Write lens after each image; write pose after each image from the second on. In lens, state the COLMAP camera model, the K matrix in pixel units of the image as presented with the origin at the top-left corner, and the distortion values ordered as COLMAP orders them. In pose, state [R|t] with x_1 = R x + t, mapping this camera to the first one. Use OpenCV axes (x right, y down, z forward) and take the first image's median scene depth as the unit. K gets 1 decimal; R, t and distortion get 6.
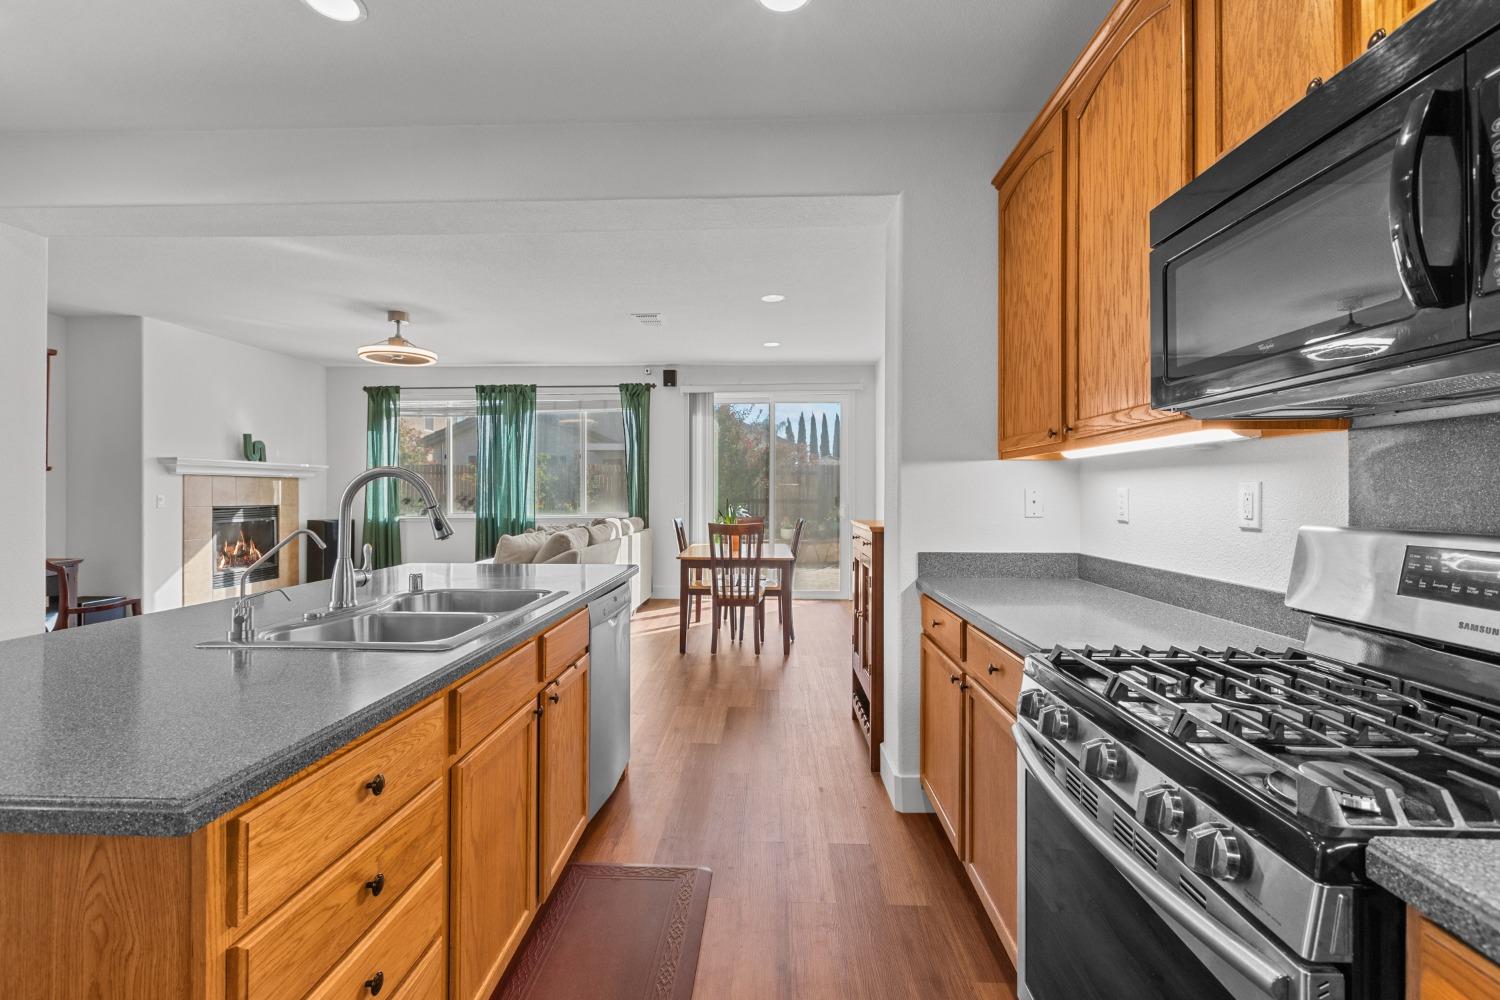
lens RADIAL K [[665.9, 0, 745.4], [0, 665.9, 500.3], [0, 0, 1]] dist [0.003269, 0.000139]
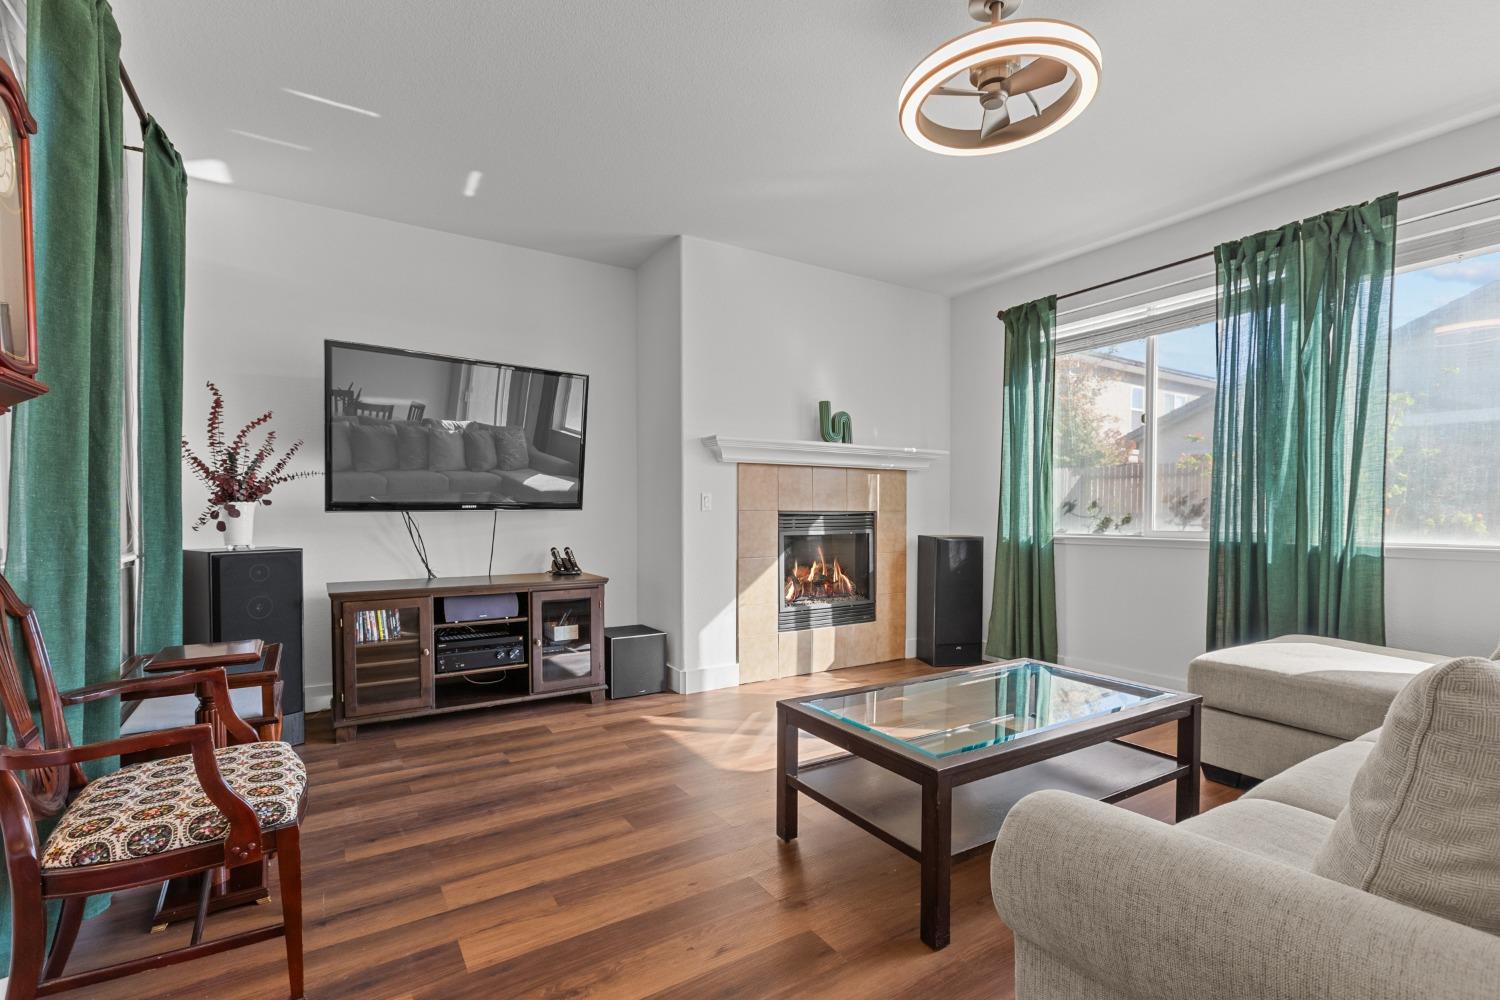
lens RADIAL K [[665.9, 0, 745.4], [0, 665.9, 500.3], [0, 0, 1]] dist [0.003269, 0.000139]
pose [[0.549634, -0.009856, -0.835348, -0.220476], [-0.013532, 0.999694, -0.020698, 0.011945], [0.835296, 0.022681, 0.549332, 0.532135]]
